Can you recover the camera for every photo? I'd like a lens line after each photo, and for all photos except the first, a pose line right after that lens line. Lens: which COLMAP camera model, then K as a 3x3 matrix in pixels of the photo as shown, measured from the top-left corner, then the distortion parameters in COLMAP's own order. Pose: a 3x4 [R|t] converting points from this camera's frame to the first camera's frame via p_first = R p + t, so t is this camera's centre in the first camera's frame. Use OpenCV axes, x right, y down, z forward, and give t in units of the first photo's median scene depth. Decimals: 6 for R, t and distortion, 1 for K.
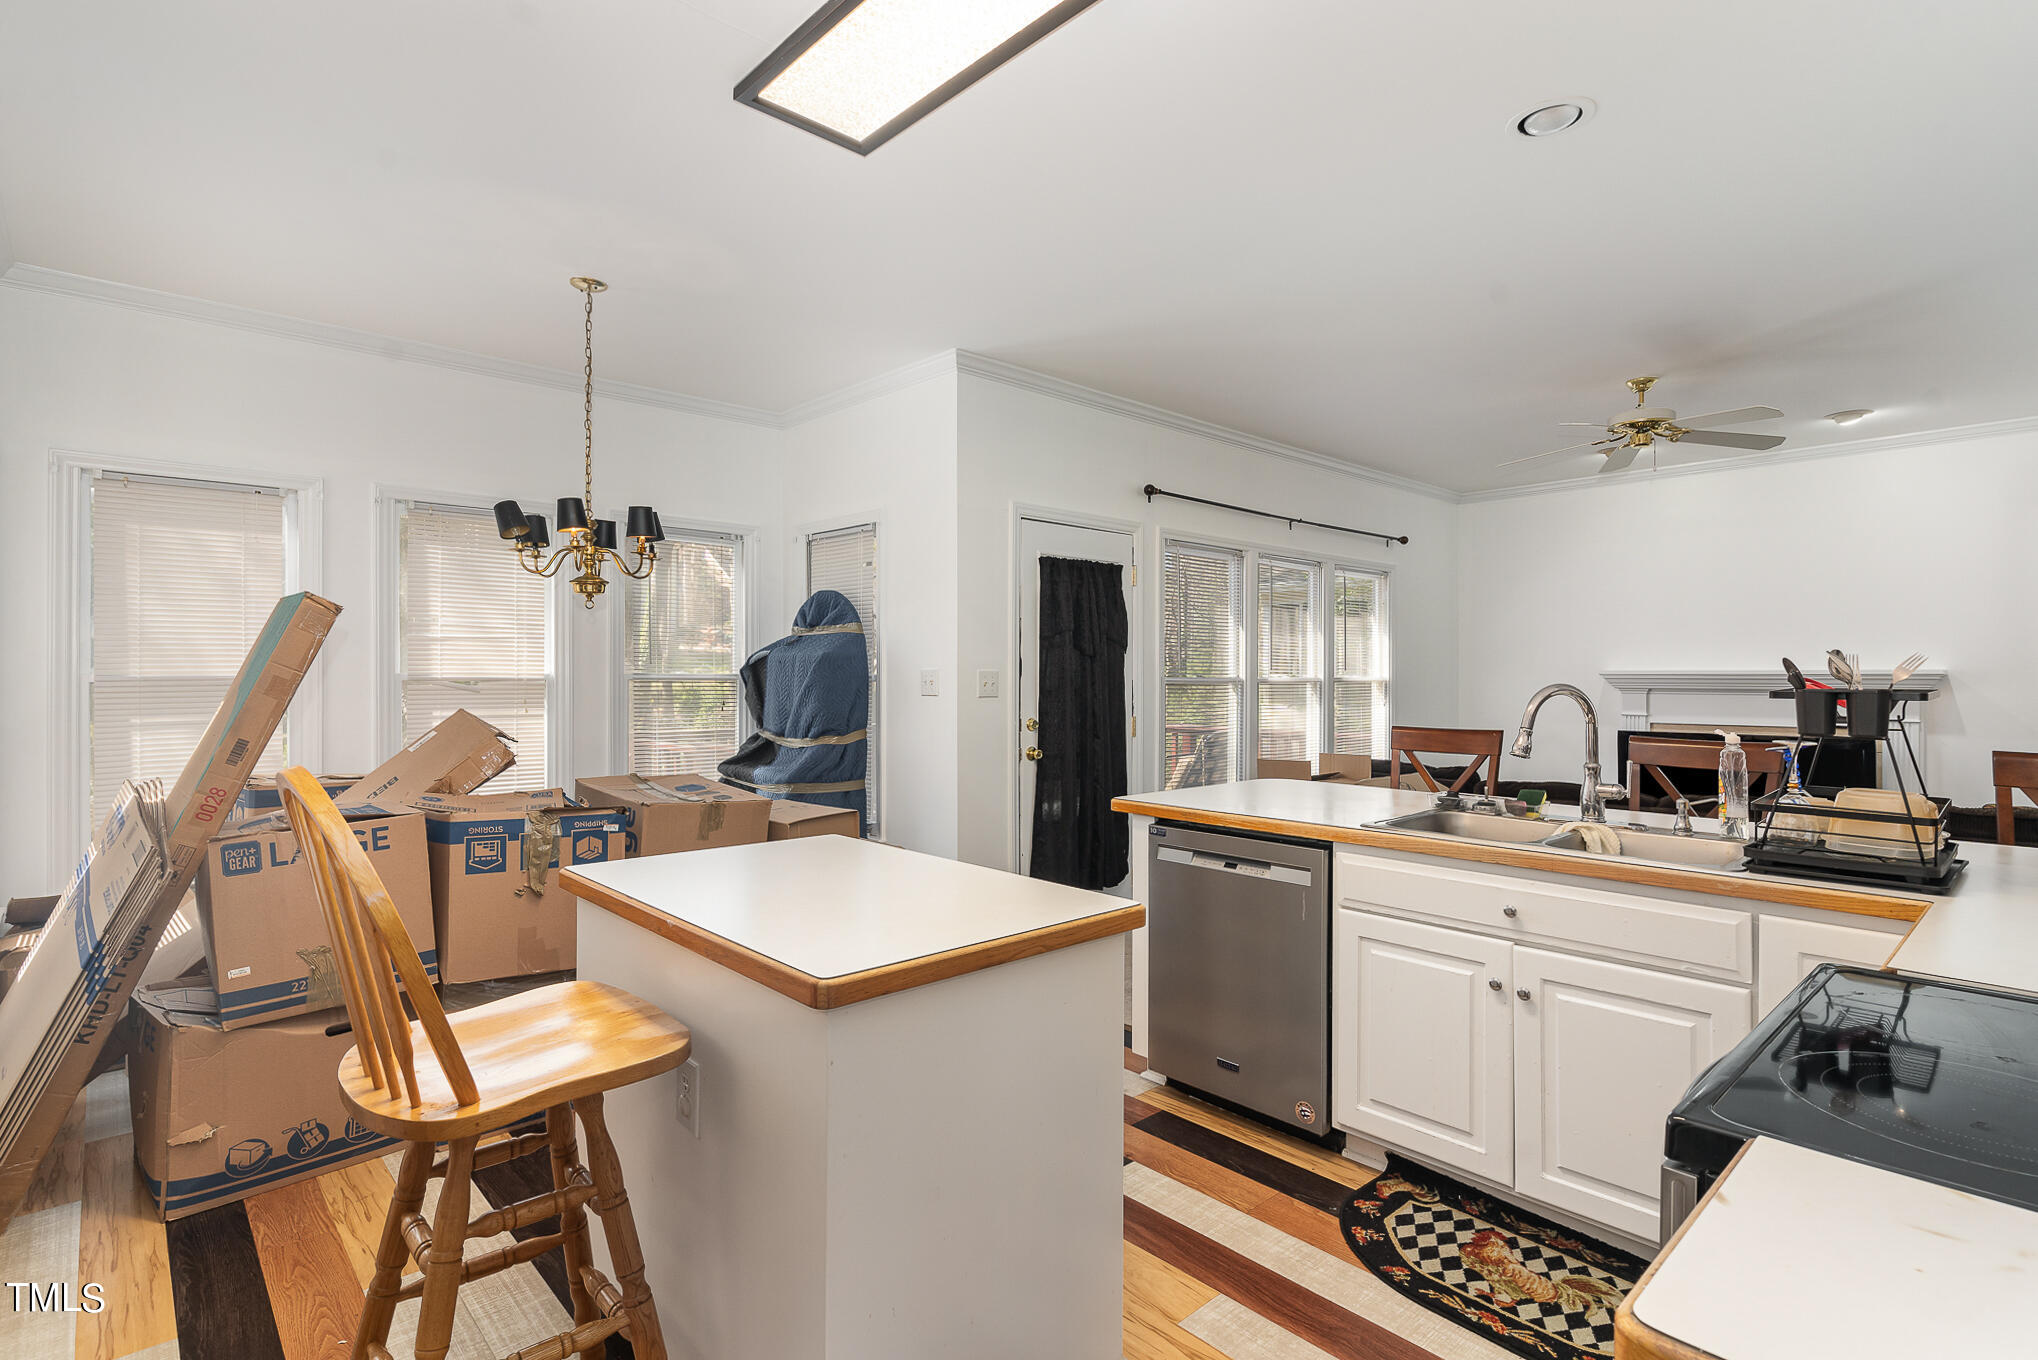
lens RADIAL K [[991.6, 0, 1017.7], [0, 991.6, 680.4], [0, 0, 1]] dist [0.001192, -0.000214]
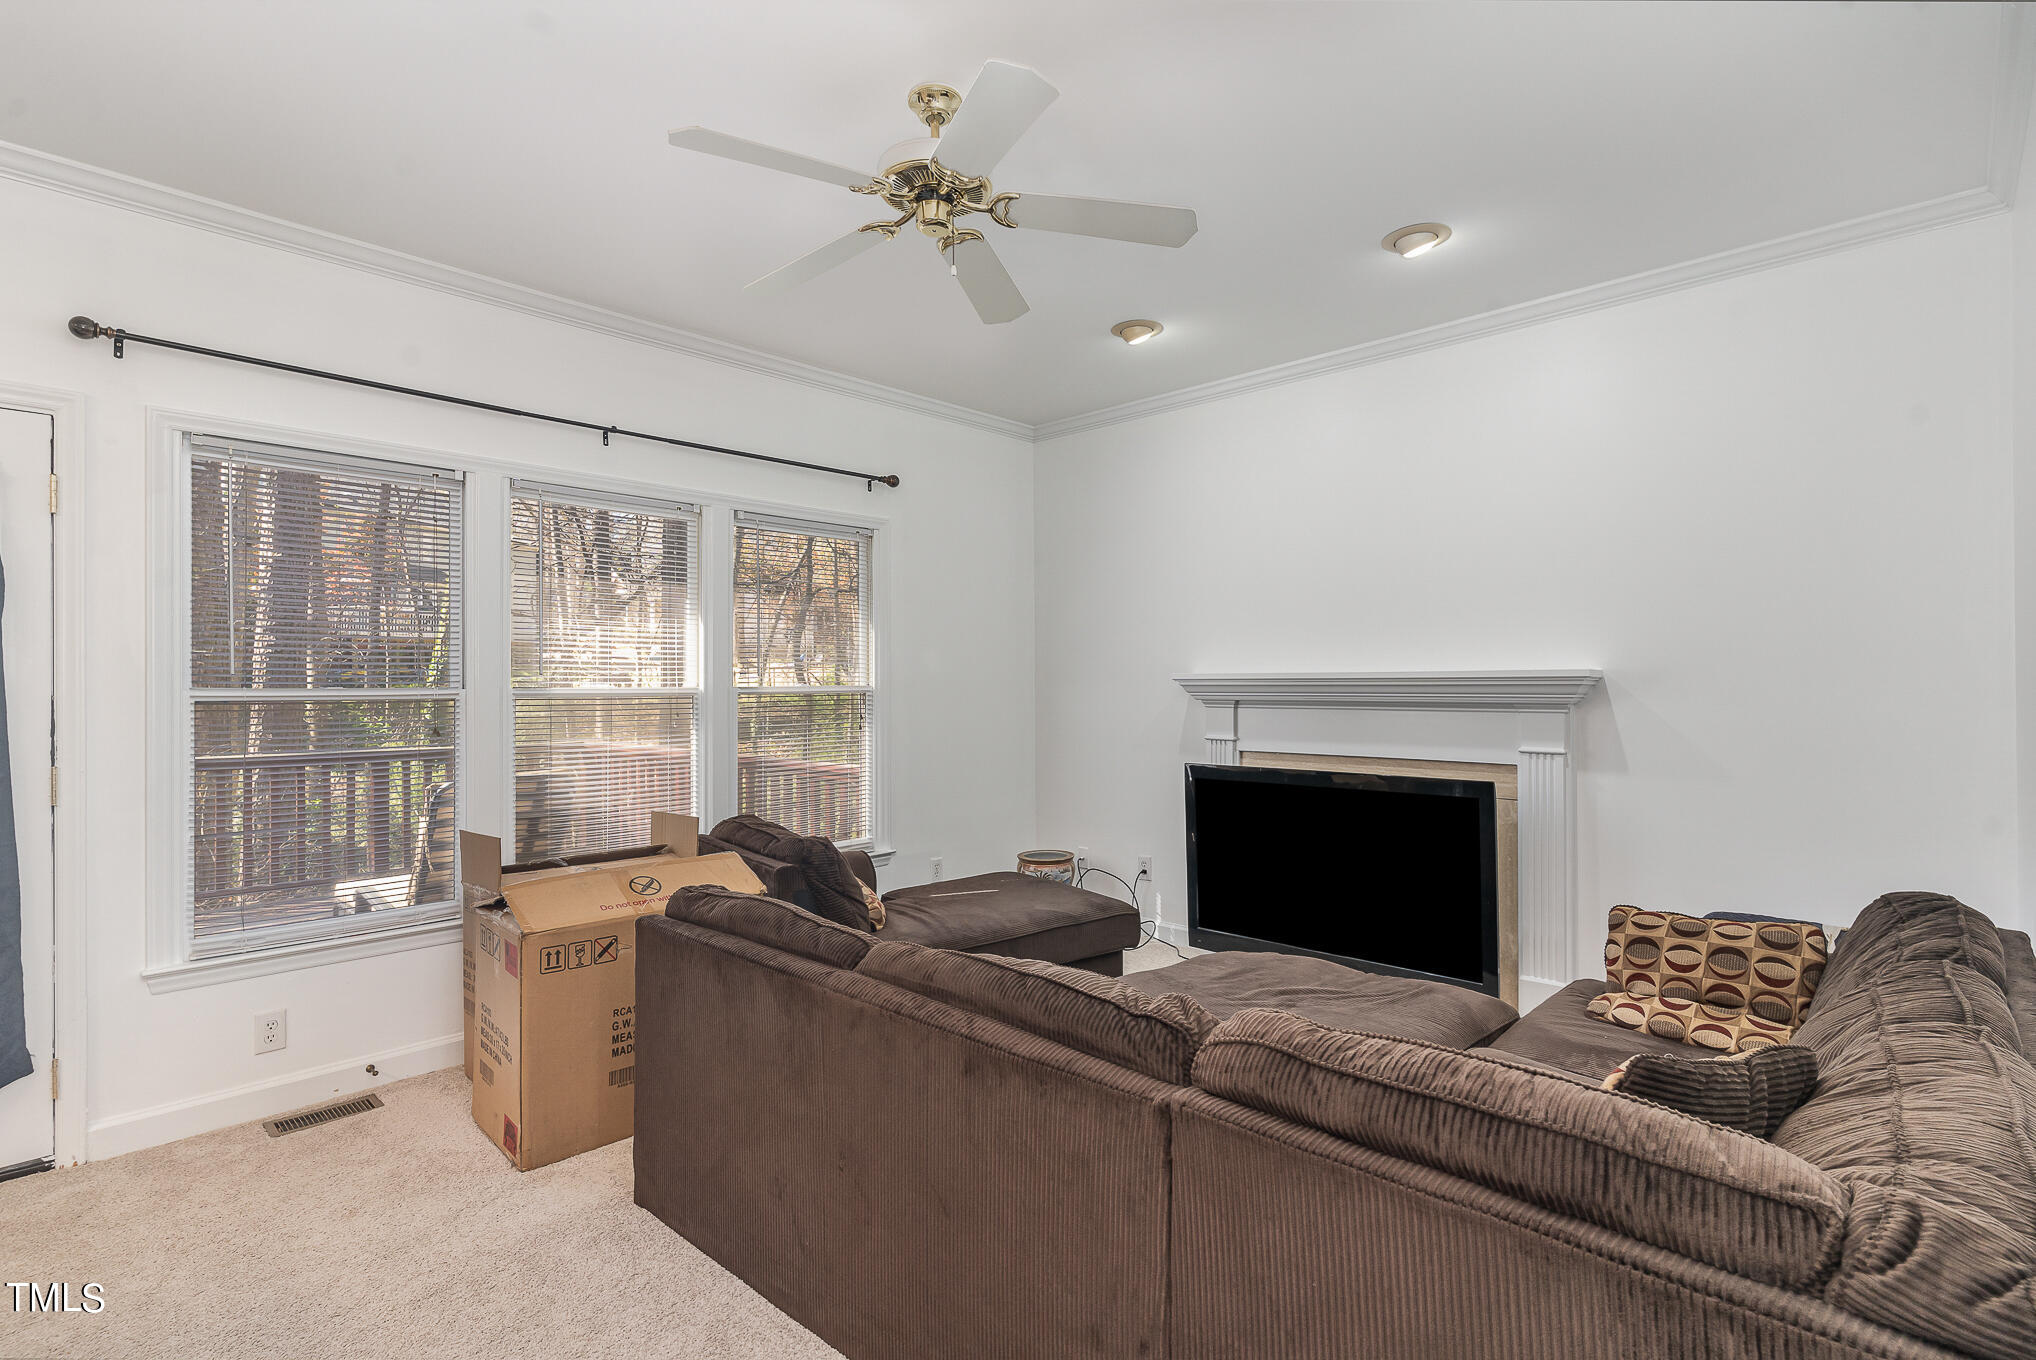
lens RADIAL K [[990.6, 0, 1011.0], [0, 990.6, 686.7], [0, 0, 1]] dist [0.001192, -0.000214]
pose [[0.996947, -0.008254, 0.077649, 0.478222], [0.008575, 0.999956, -0.003791, 0.000273], [-0.077614, 0.004446, 0.996974, 0.378211]]
